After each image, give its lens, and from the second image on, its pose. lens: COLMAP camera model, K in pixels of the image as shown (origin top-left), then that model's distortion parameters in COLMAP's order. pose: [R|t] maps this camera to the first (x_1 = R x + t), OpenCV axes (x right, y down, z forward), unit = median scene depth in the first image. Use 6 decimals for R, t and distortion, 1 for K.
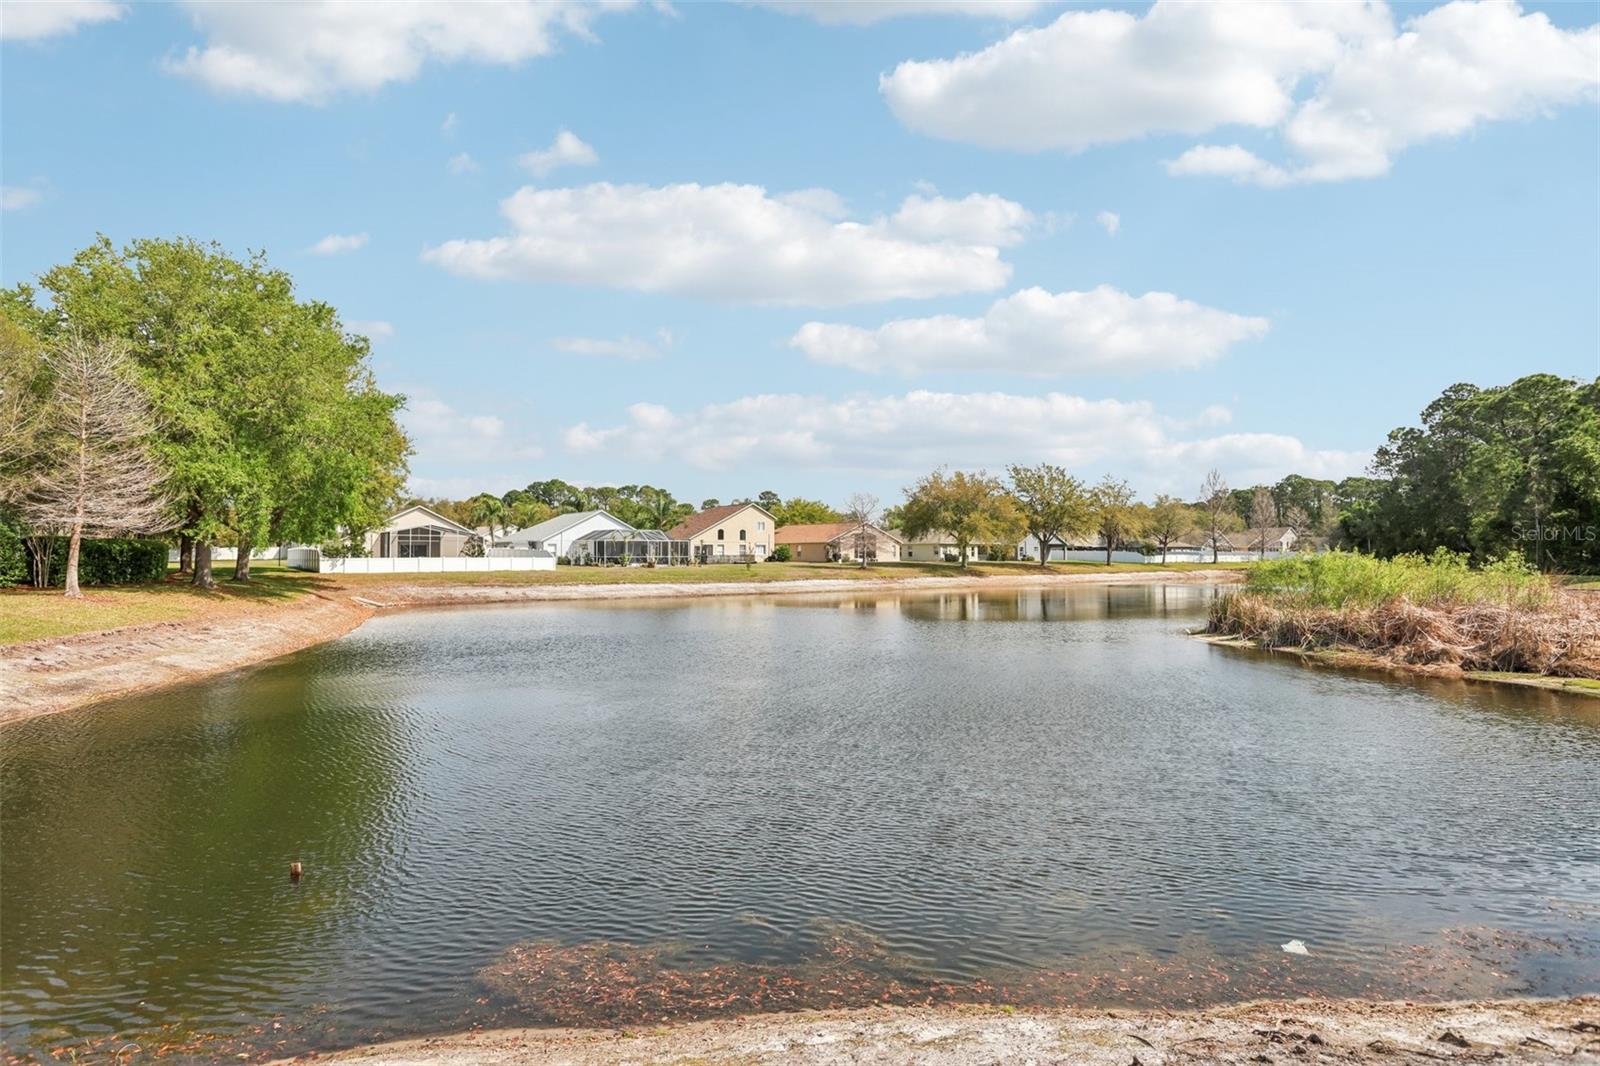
lens RADIAL K [[828.1, 0, 797.2], [0, 828.1, 577.4], [0, 0, 1]] dist [-0.031426, 0.000952]
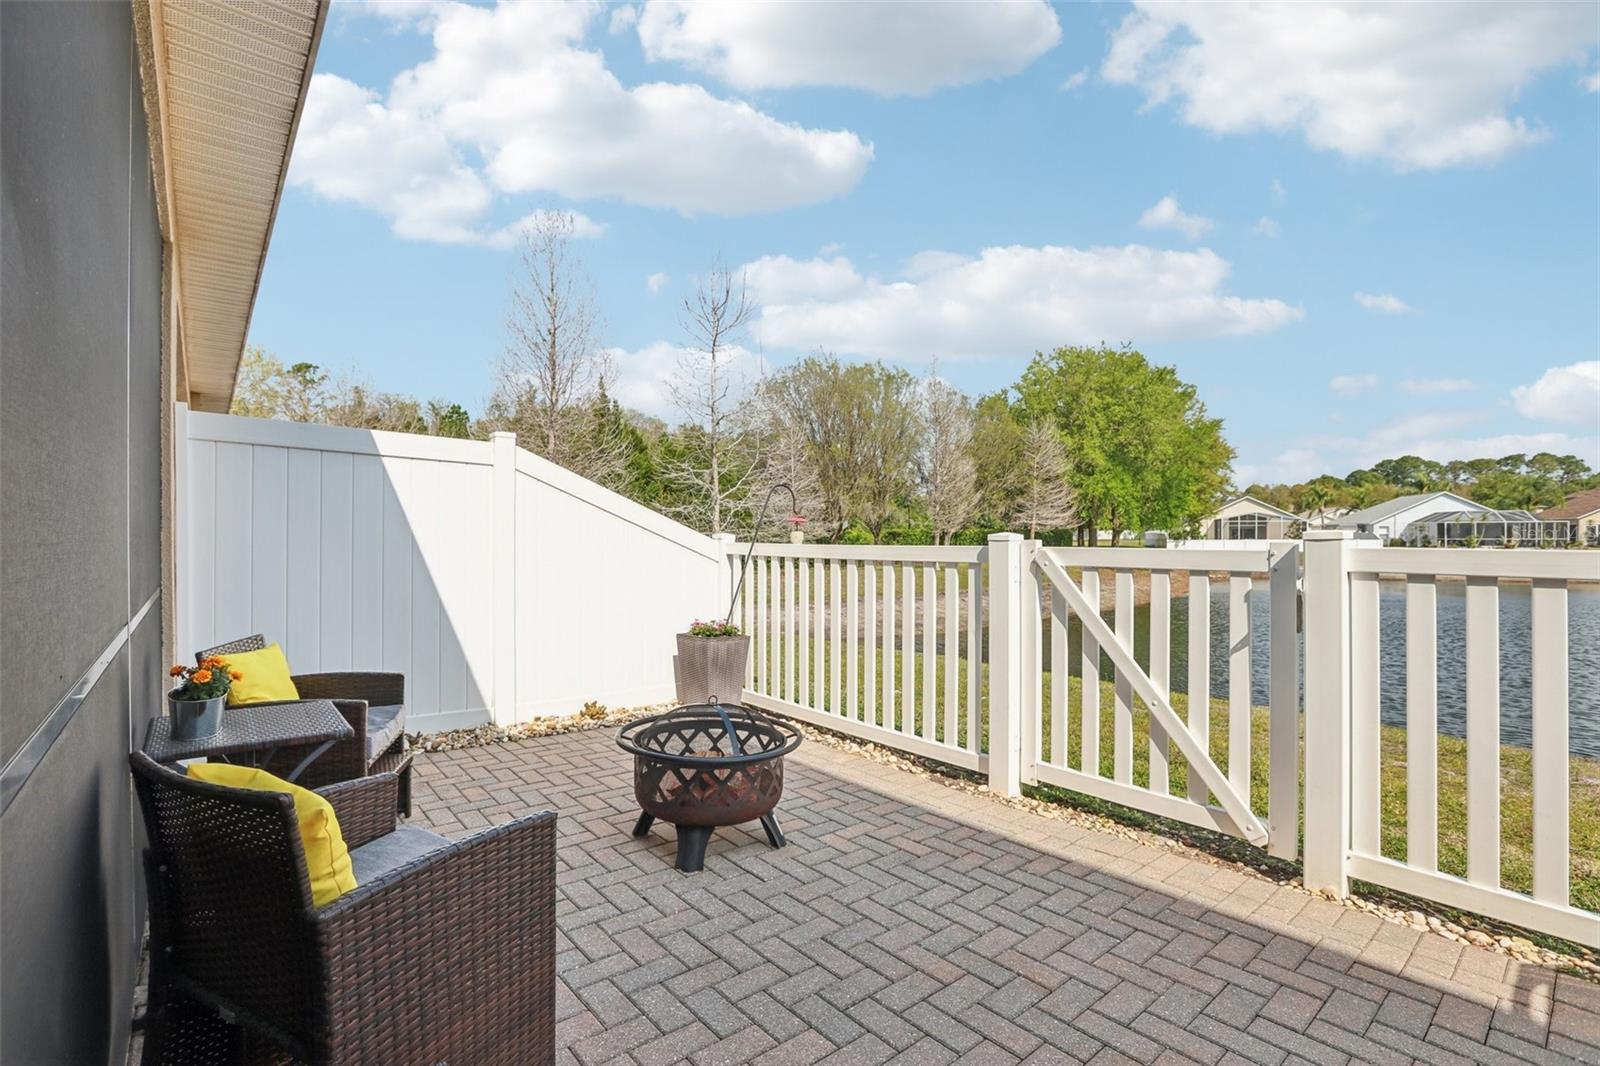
lens RADIAL K [[722.9, 0, 800.0], [0, 722.9, 533.0], [0, 0, 1]] dist [-0.038835, 0.012969]
pose [[0.534372, -0.002285, -0.845247, 0.075959], [-0.020485, 0.999668, -0.015653, -0.003313], [0.845001, 0.025679, 0.534147, -0.117958]]
